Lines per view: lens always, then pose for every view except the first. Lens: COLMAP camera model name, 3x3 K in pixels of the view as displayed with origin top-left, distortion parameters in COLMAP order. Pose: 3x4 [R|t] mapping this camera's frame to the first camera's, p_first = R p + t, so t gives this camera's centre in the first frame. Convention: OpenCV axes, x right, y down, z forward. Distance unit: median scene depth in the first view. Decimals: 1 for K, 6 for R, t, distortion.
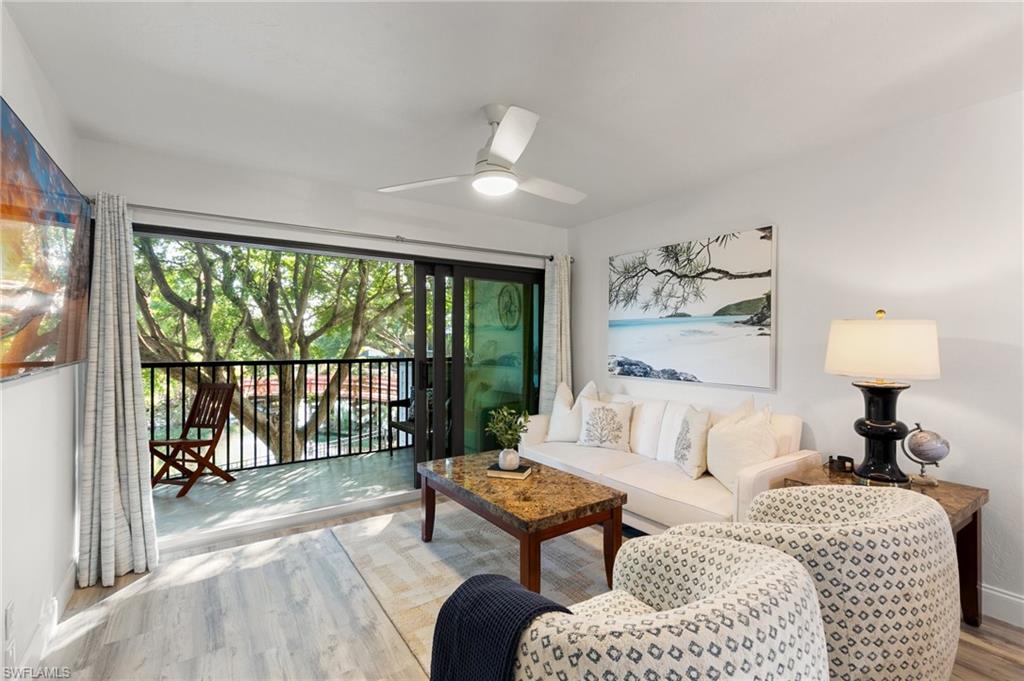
lens RADIAL K [[460.4, 0, 512.0], [0, 460.4, 340.5], [0, 0, 1]] dist [0.007373, 0.000045]
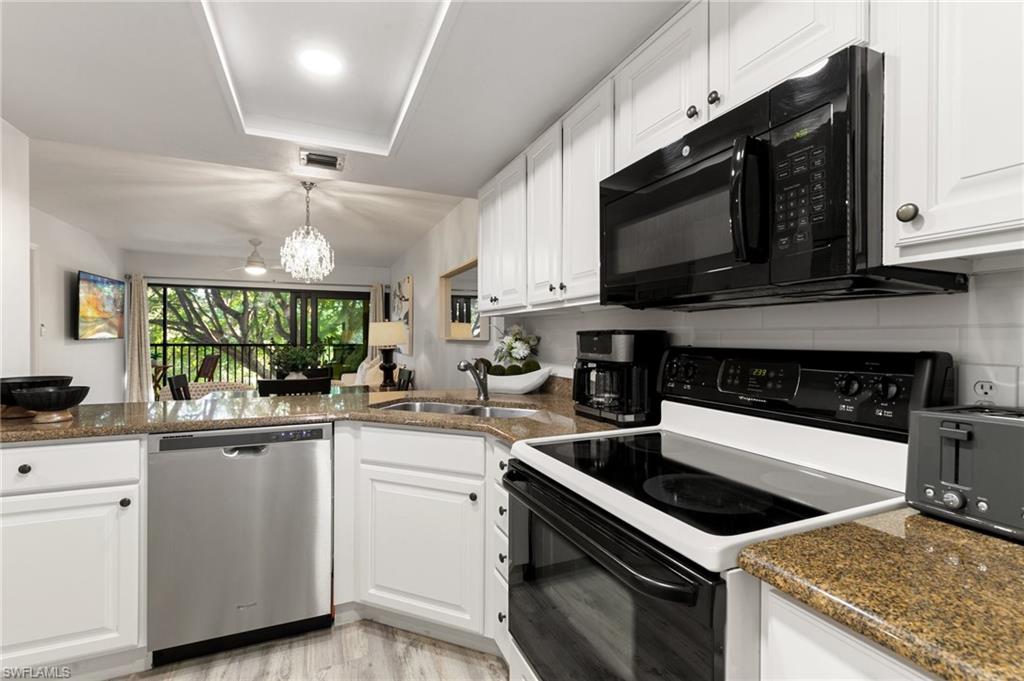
lens RADIAL K [[460.4, 0, 512.0], [0, 460.4, 340.5], [0, 0, 1]] dist [0.007373, 0.000045]
pose [[0.981335, 0.005734, -0.192220, 1.223924], [-0.004672, 0.999971, 0.005981, 0.021856], [0.192249, -0.004971, 0.981334, -0.817714]]
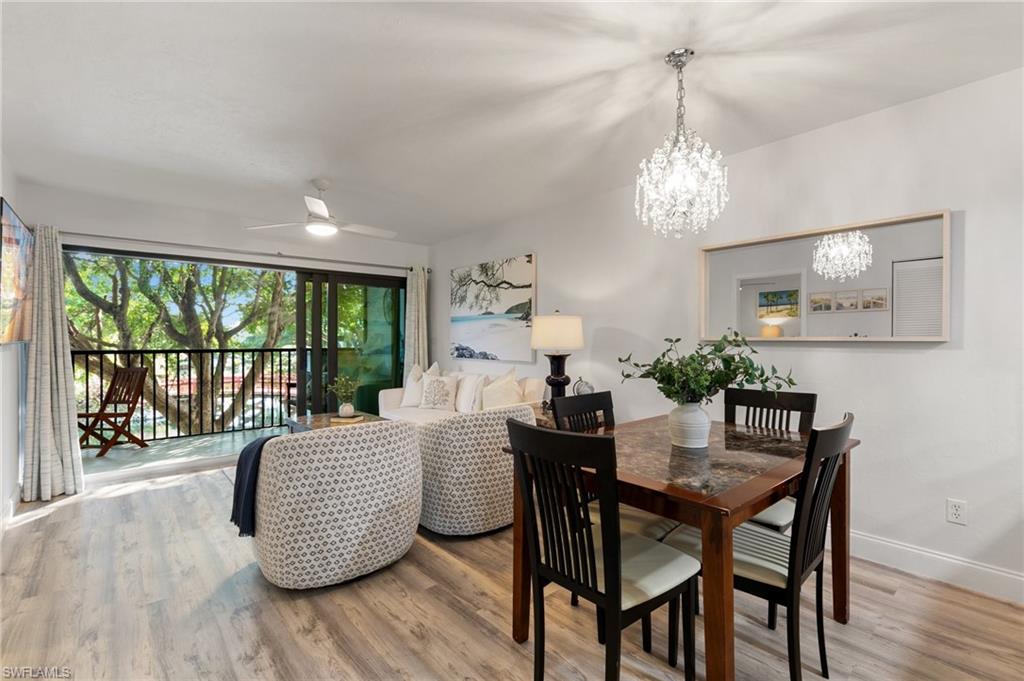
lens RADIAL K [[460.4, 0, 512.0], [0, 460.4, 340.5], [0, 0, 1]] dist [0.007373, 0.000045]
pose [[0.993536, -0.001518, 0.113510, 0.281008], [0.001124, 0.999993, 0.003538, 0.024168], [-0.113514, -0.003388, 0.993531, -0.416723]]
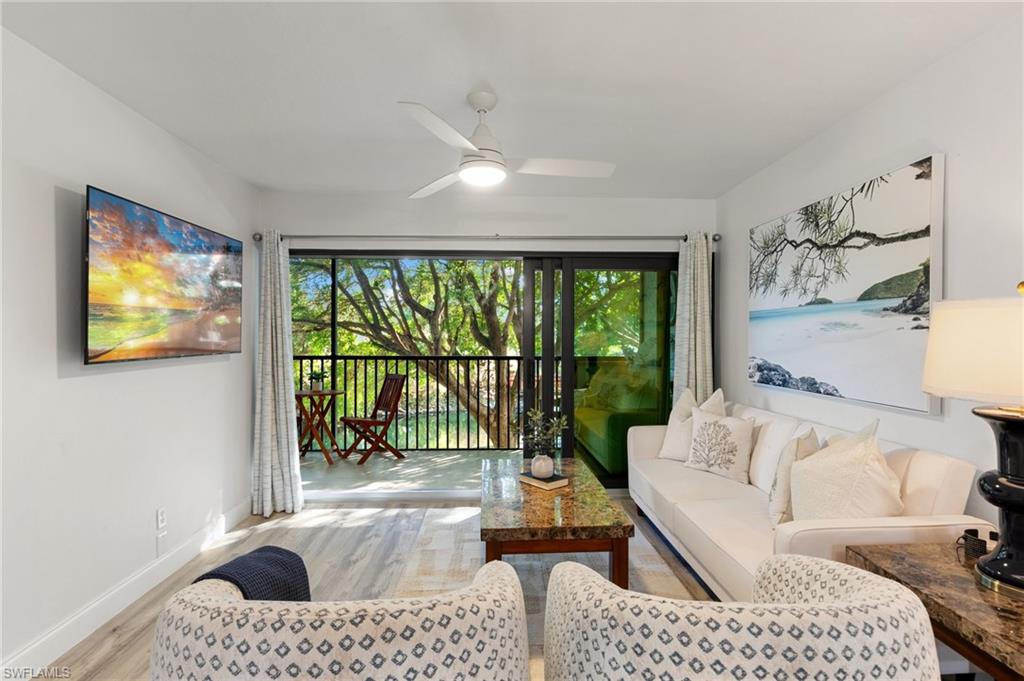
lens RADIAL K [[497.0, 0, 512.0], [0, 497.0, 340.5], [0, 0, 1]] dist [0.000482, -0.000490]
pose [[0.850166, 0.002218, -0.526511, 0.371517], [-0.000187, 0.999992, 0.003910, 0.001992], [0.526515, -0.003226, 0.850160, 0.100231]]
